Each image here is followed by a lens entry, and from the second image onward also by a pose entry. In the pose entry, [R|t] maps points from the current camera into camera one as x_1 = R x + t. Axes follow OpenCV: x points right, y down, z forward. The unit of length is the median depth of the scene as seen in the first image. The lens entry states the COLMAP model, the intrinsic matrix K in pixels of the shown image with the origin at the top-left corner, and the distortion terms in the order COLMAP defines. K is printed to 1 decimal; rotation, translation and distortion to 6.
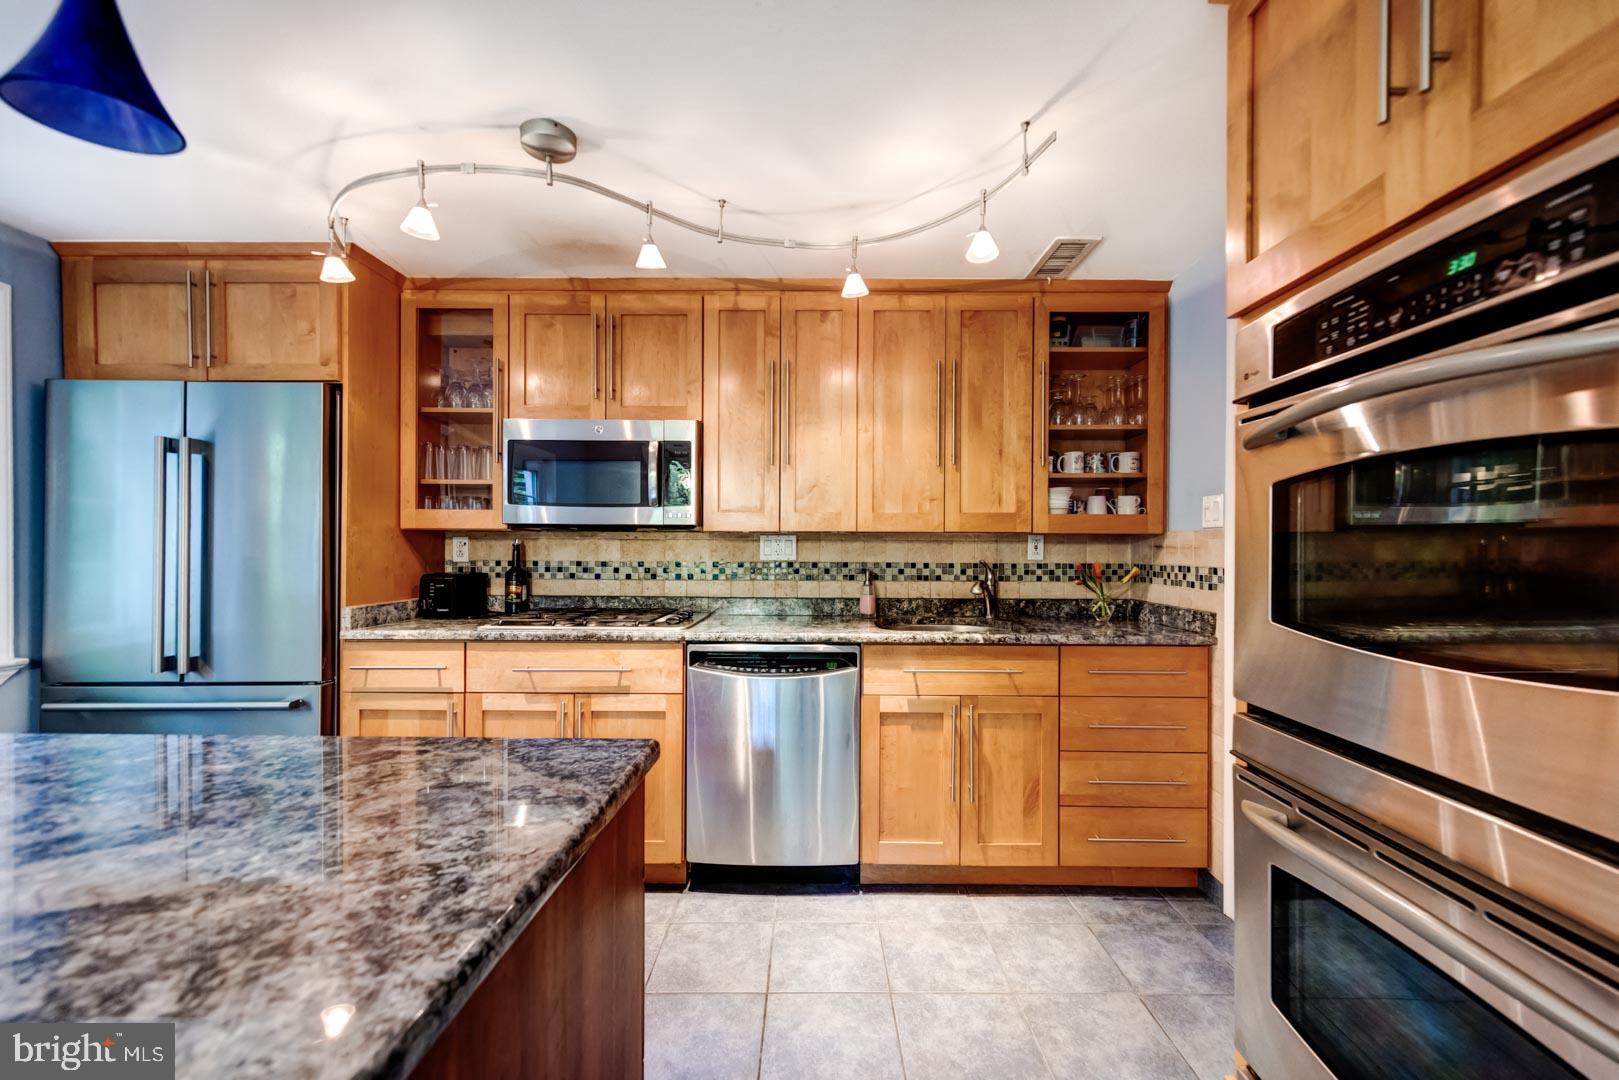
lens RADIAL K [[675.0, 0, 811.0], [0, 675.0, 545.7], [0, 0, 1]] dist [0.006161, 0.000165]
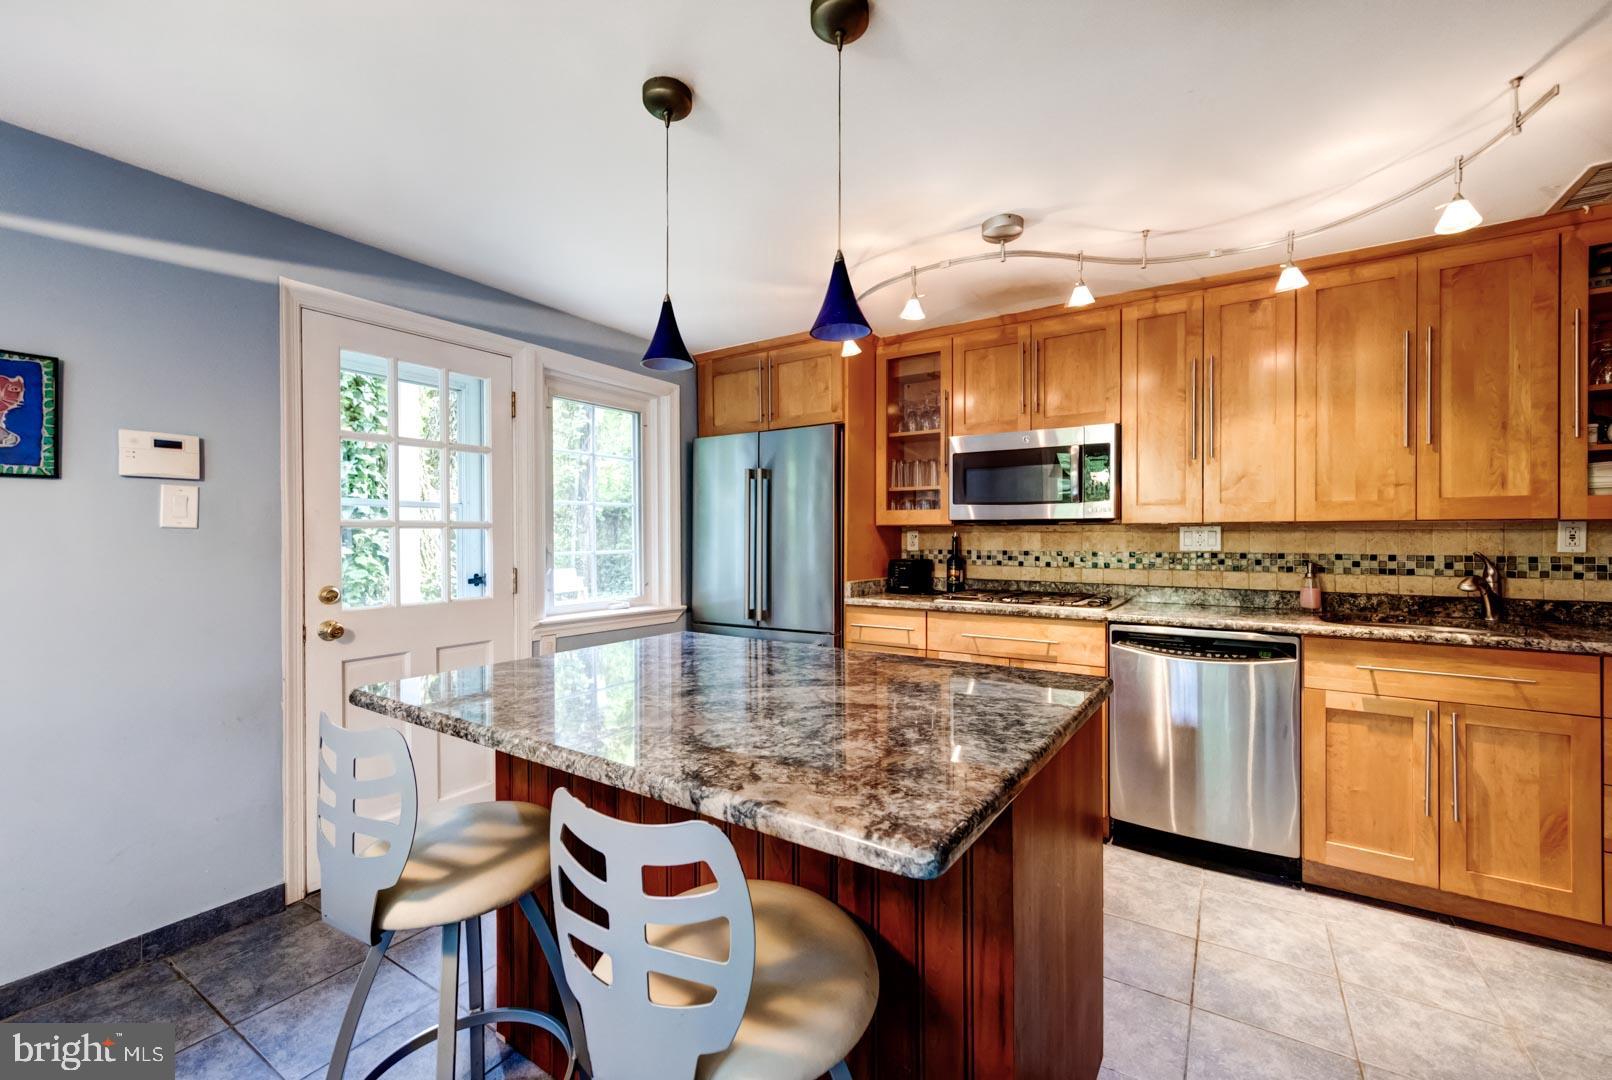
lens RADIAL K [[672.1, 0, 811.5], [0, 672.1, 536.9], [0, 0, 1]] dist [0.006161, 0.000165]
pose [[0.847456, -0.005173, -0.530840, -0.007804], [0.004153, 0.999987, -0.003115, 0.001738], [0.530849, 0.000436, 0.847466, -0.207092]]
